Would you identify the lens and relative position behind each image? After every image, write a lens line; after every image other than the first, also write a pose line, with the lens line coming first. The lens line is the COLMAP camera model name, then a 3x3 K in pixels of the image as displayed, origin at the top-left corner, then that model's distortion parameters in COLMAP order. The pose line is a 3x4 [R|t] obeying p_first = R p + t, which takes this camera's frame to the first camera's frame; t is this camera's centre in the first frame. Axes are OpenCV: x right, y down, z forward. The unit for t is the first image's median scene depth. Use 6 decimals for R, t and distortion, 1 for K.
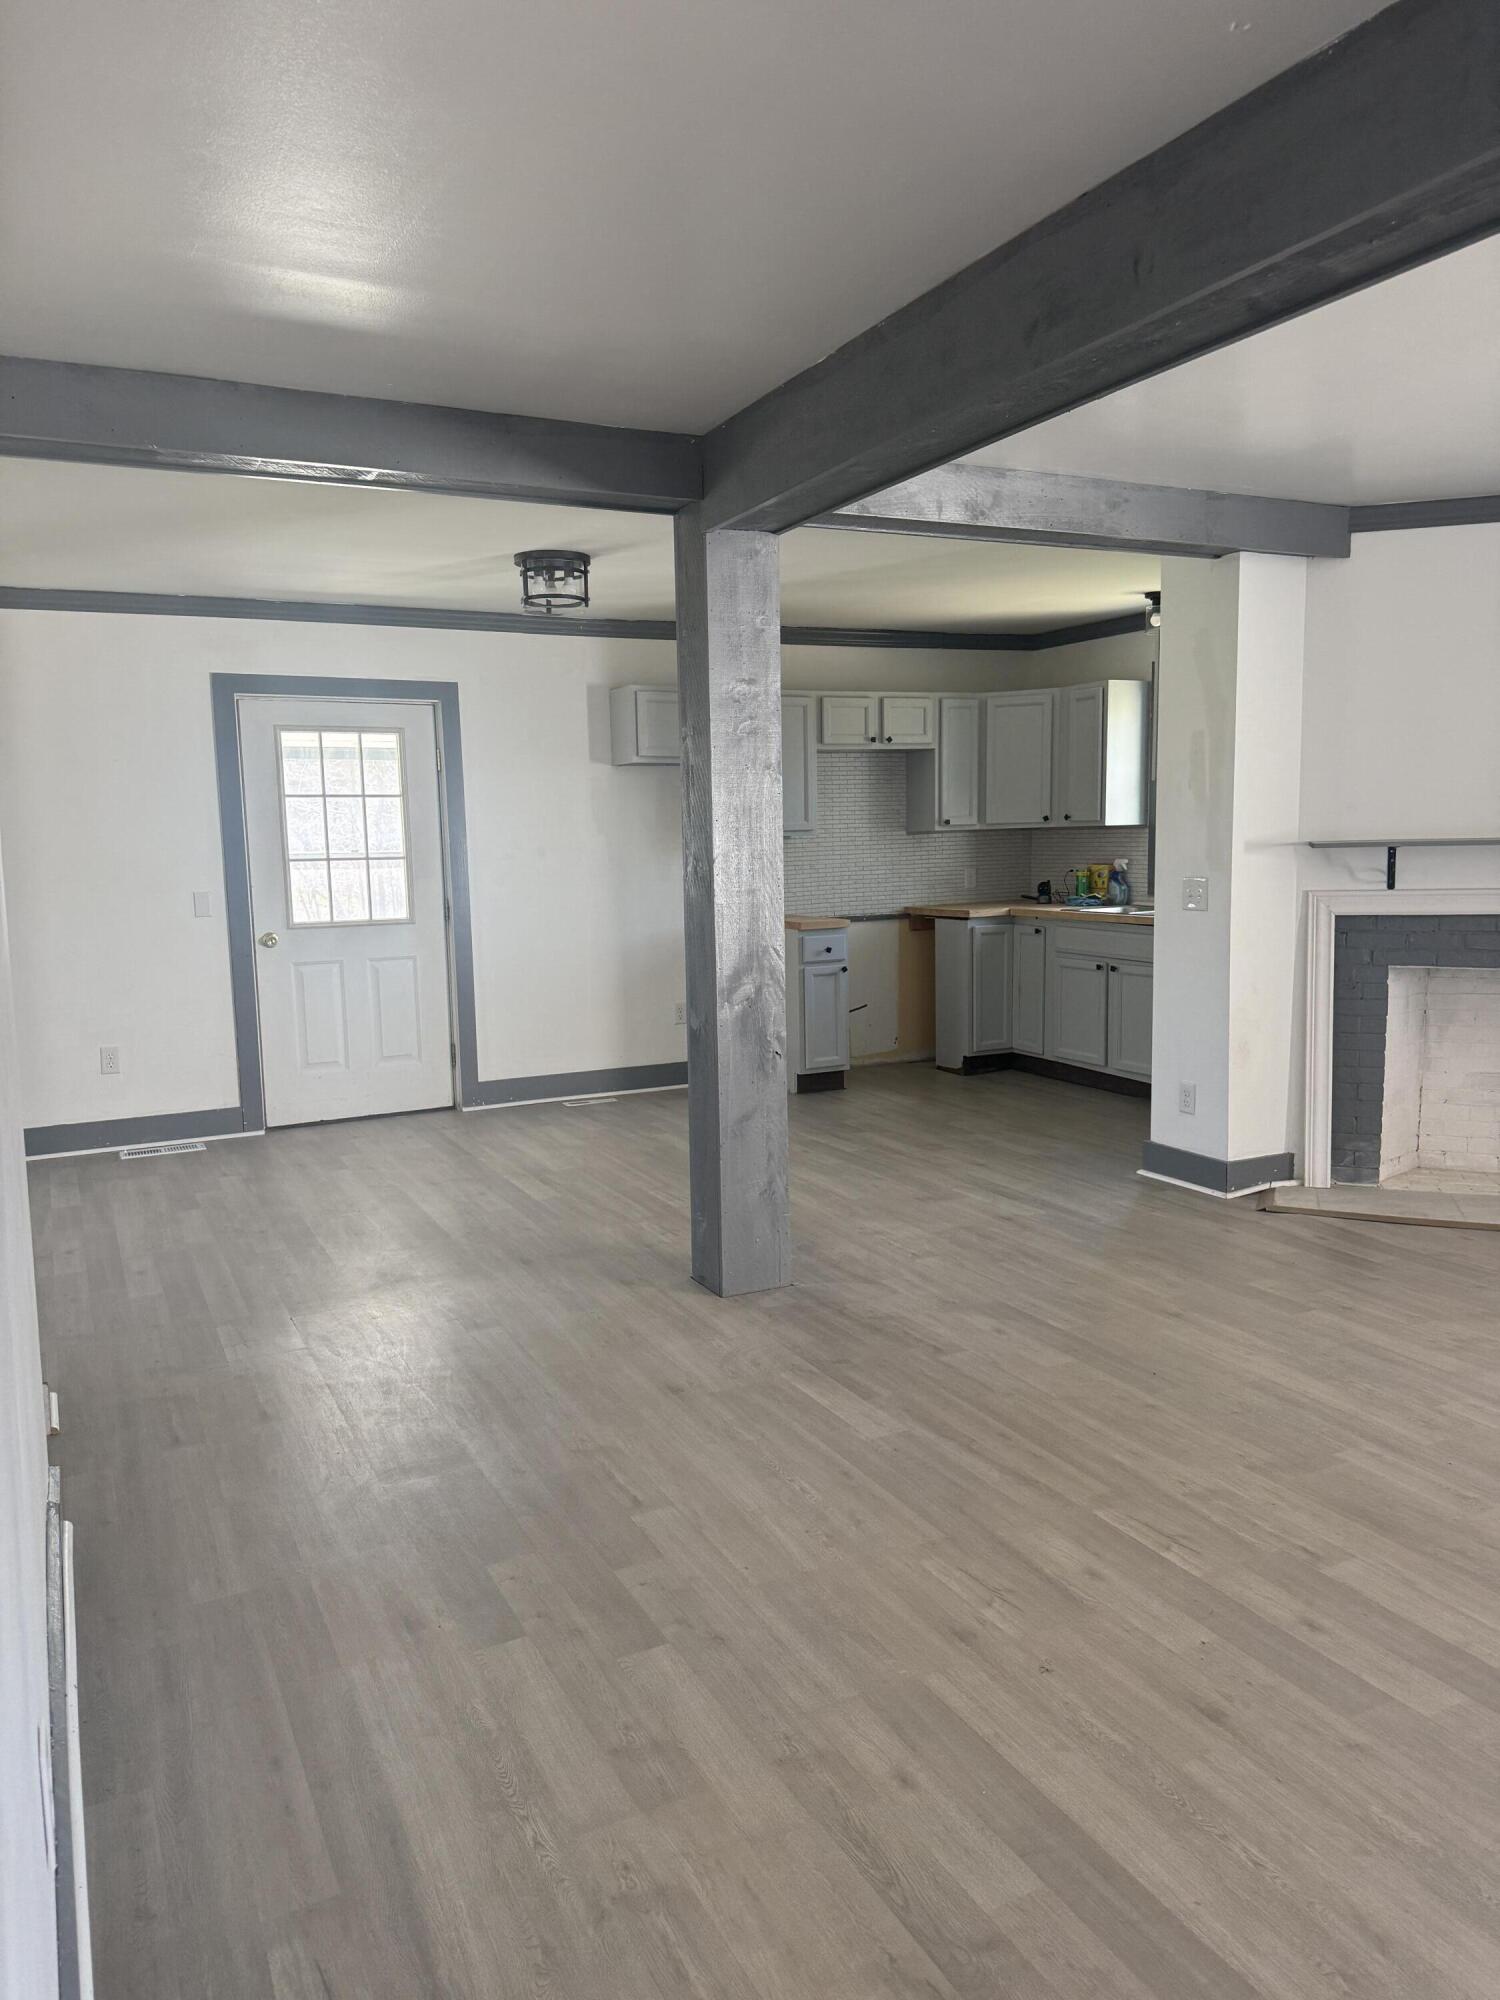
lens RADIAL K [[1394.6, 0, 753.0], [0, 1394.6, 1009.5], [0, 0, 1]] dist [0.049361, -0.062460]
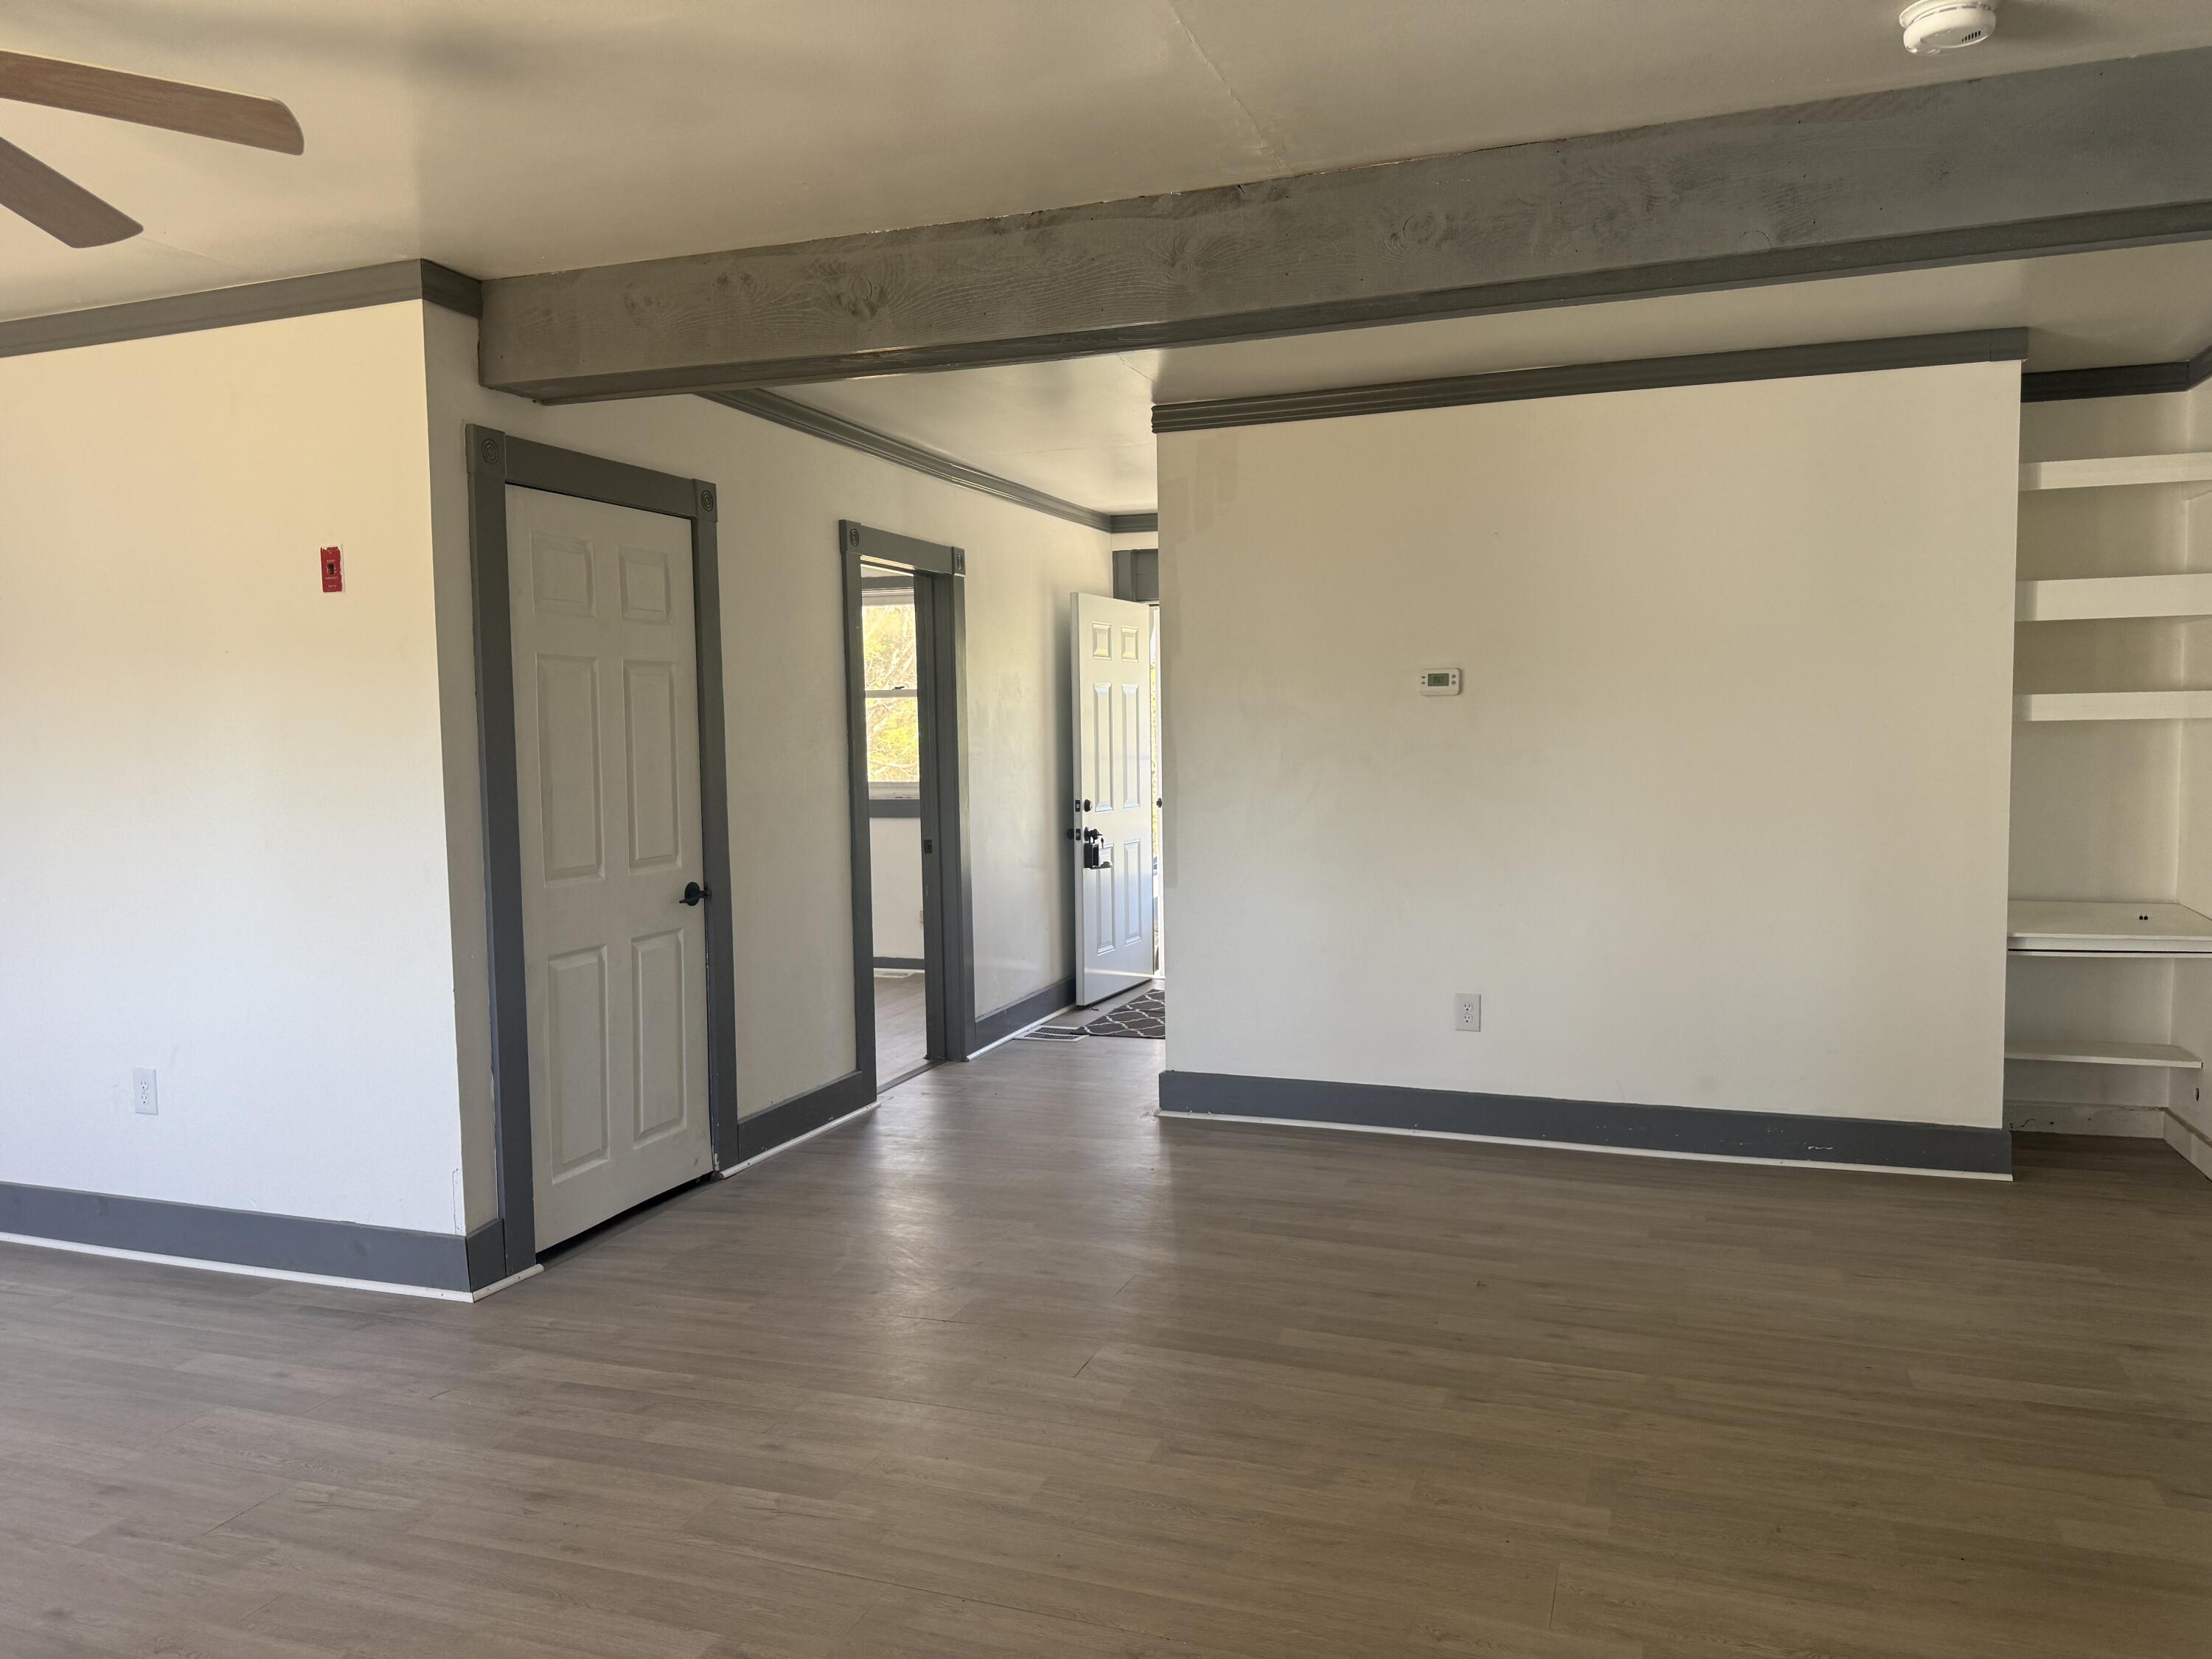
lens RADIAL K [[1542.4, 0, 1107.7], [0, 1542.4, 837.1], [0, 0, 1]] dist [0.049361, -0.062460]
pose [[-0.724285, 0.075143, -0.685394, 1.200916], [-0.054977, 0.984585, 0.166041, -0.187047], [0.687305, 0.157941, -0.708989, 1.381363]]
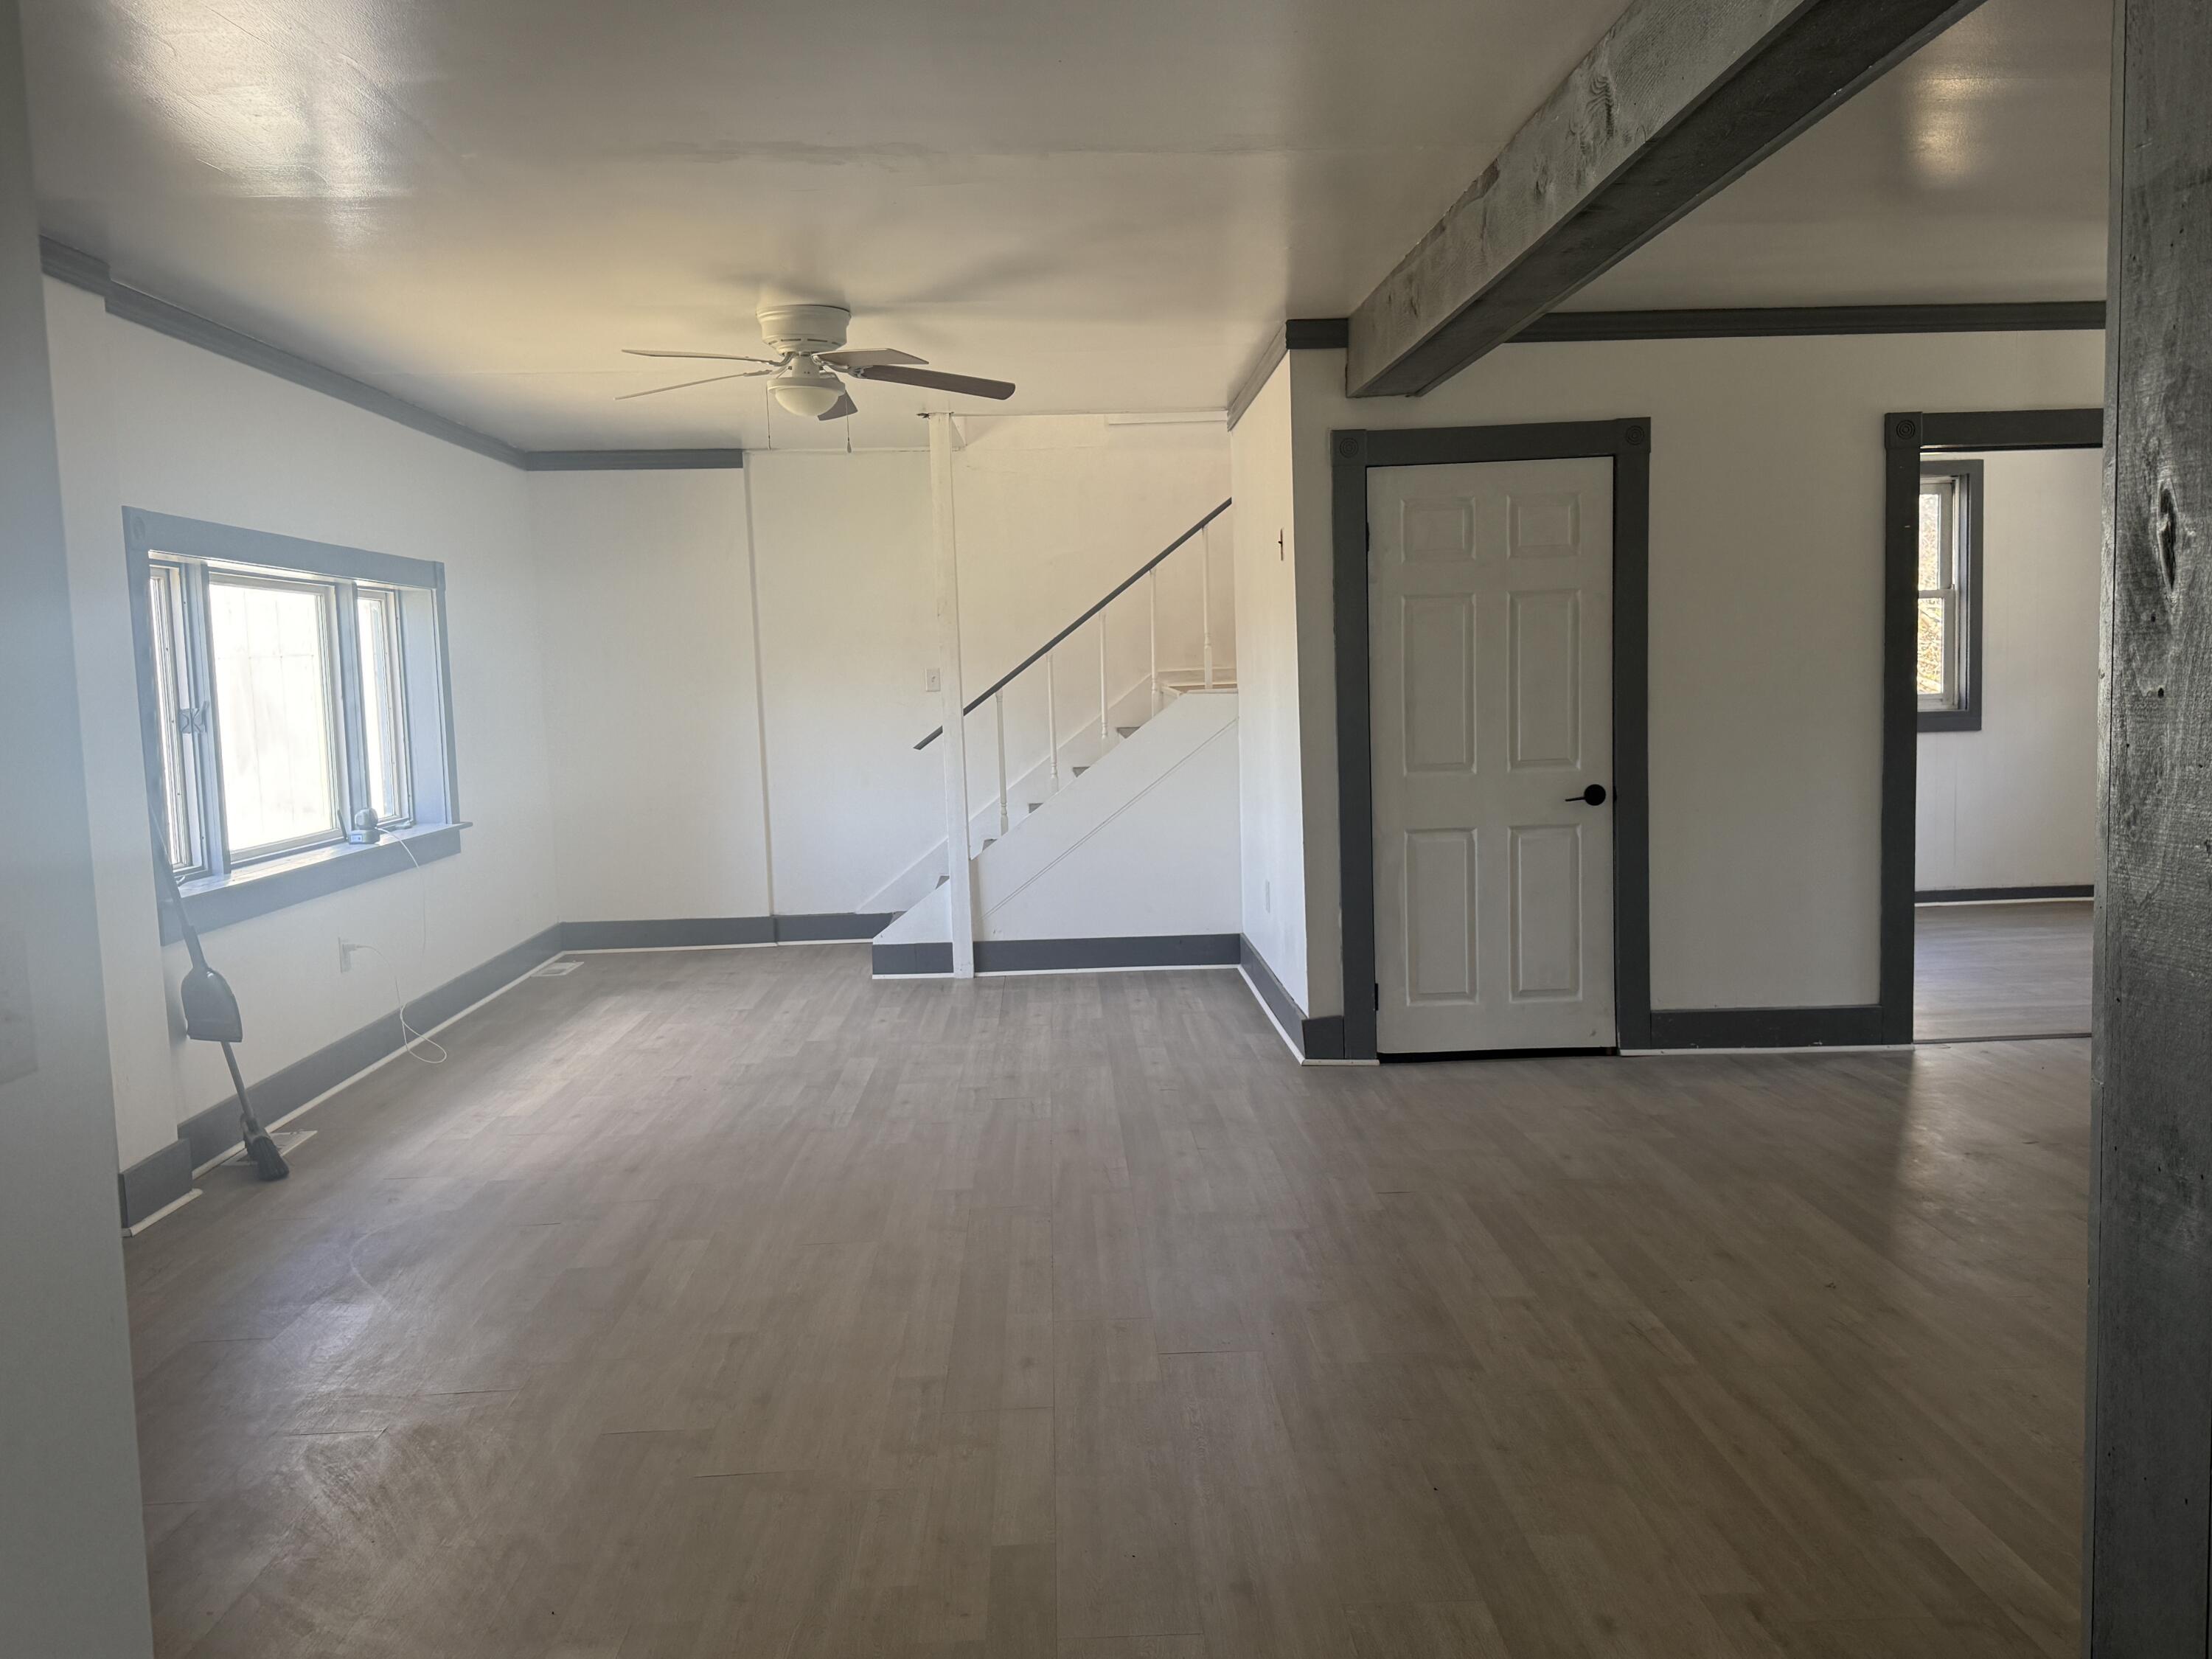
lens RADIAL K [[1809.7, 0, 1118.6], [0, 1809.7, 834.6], [0, 0, 1]] dist [0.151703, -0.300492]
pose [[-0.908717, 0.006485, 0.417362, 0.069775], [0.096456, 0.976079, 0.194847, -0.257867], [-0.406115, 0.217318, -0.887606, 2.052748]]
